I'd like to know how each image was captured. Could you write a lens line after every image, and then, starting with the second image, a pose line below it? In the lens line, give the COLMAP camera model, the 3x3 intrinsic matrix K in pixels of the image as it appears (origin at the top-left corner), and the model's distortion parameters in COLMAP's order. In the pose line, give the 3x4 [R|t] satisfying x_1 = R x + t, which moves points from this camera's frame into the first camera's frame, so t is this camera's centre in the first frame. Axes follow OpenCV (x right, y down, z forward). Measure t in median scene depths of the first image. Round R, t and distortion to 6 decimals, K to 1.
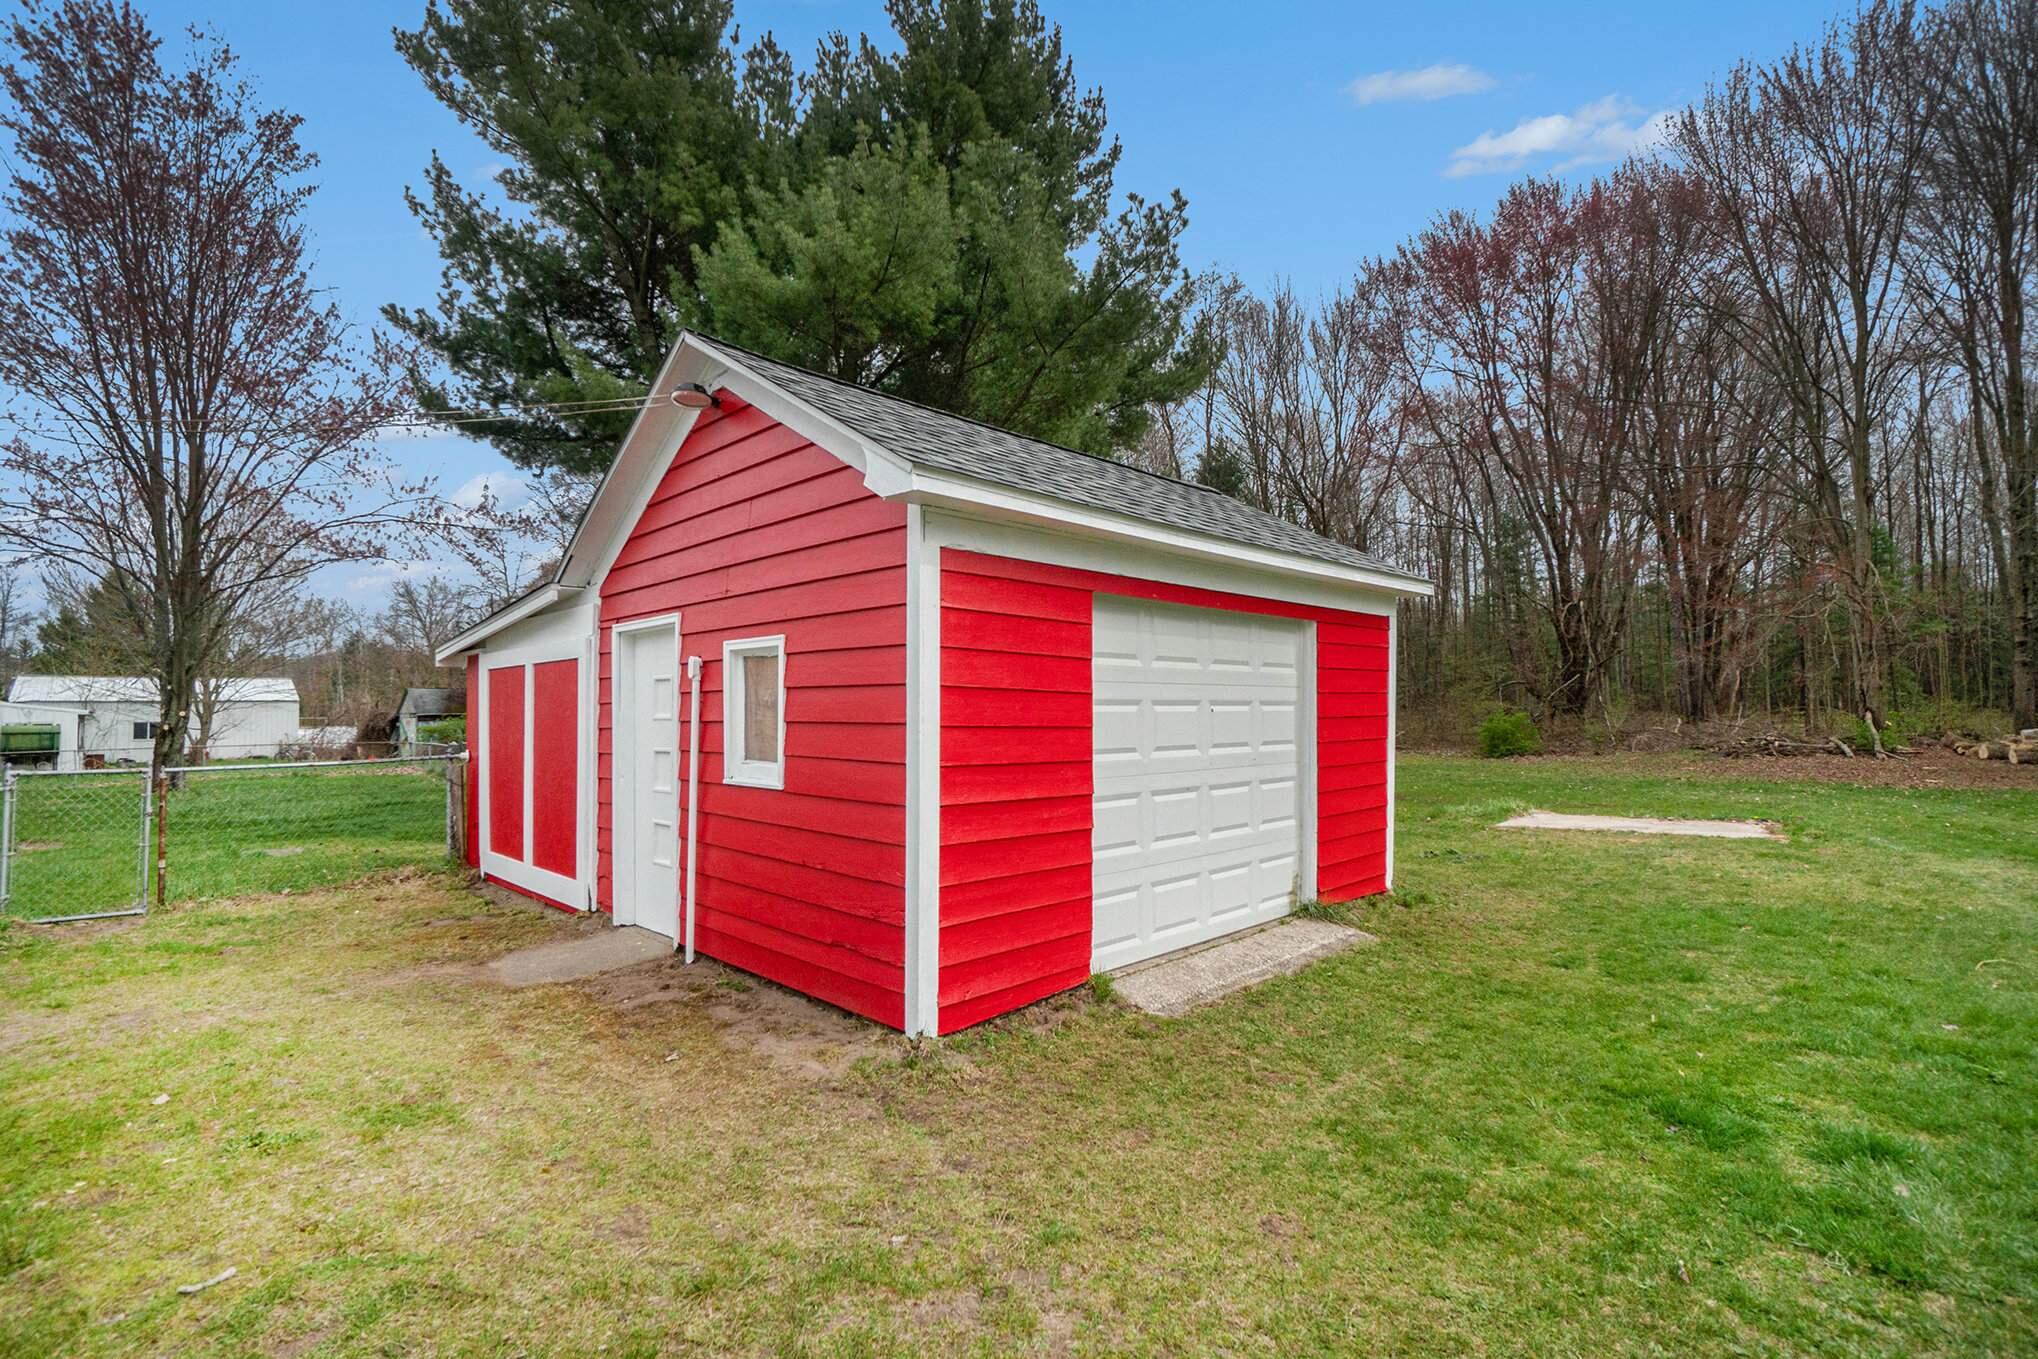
lens RADIAL K [[934.8, 0, 1023.9], [0, 934.8, 710.9], [0, 0, 1]] dist [-0.030374, -0.000242]
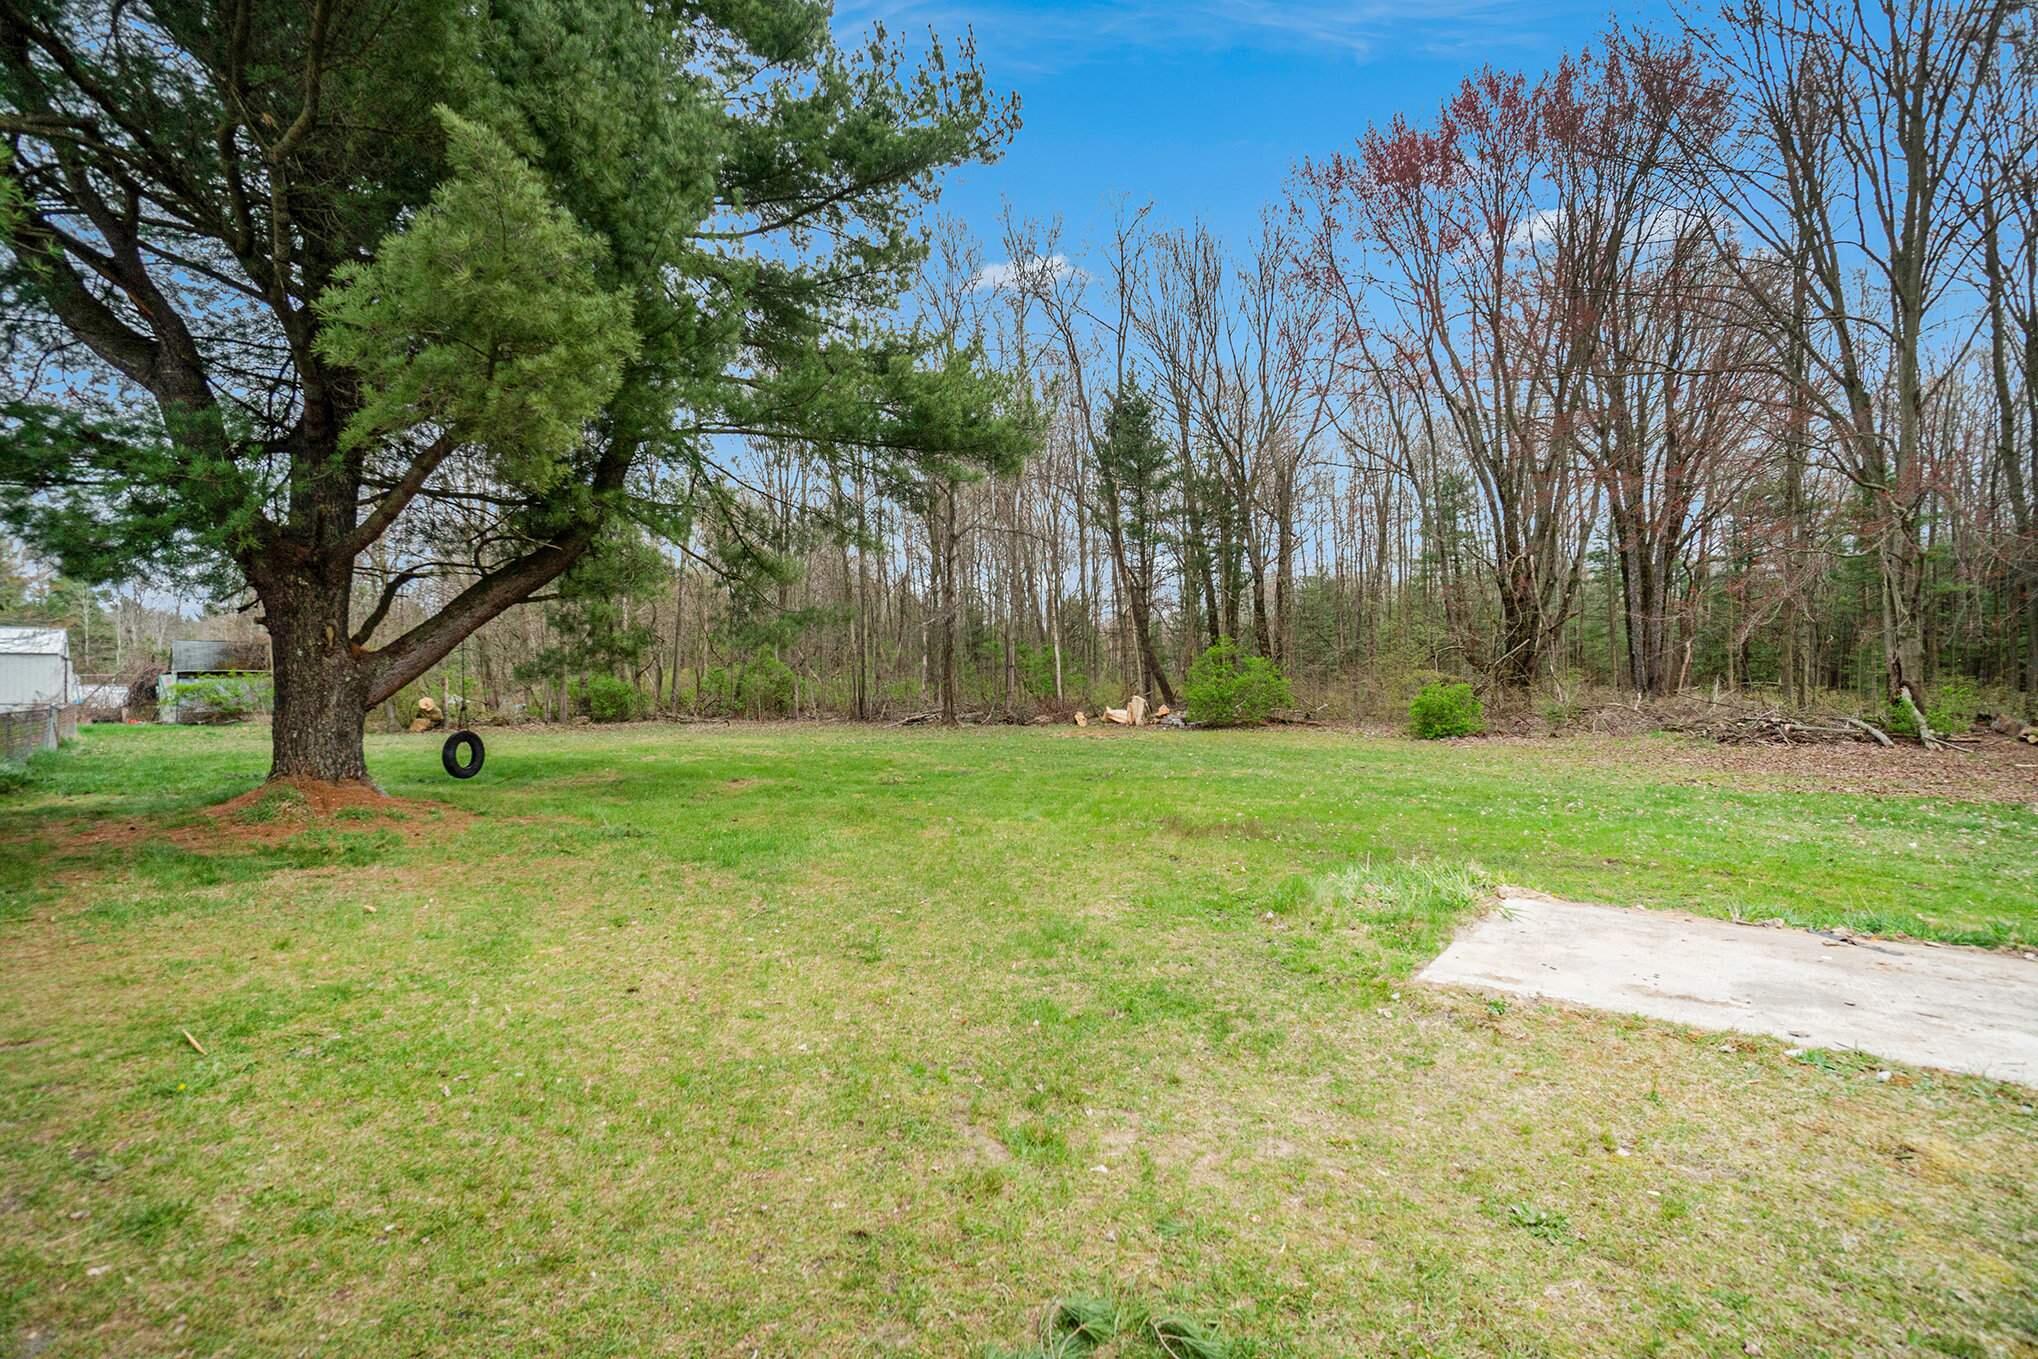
lens RADIAL K [[911.3, 0, 1019.0], [0, 911.3, 679.5], [0, 0, 1]] dist [-0.000077, 0.000219]
pose [[0.998902, 0.012034, 0.045271, 0.082656], [-0.012114, 0.999925, 0.001500, 0.001259], [-0.045249, -0.002047, 0.998974, 0.160170]]
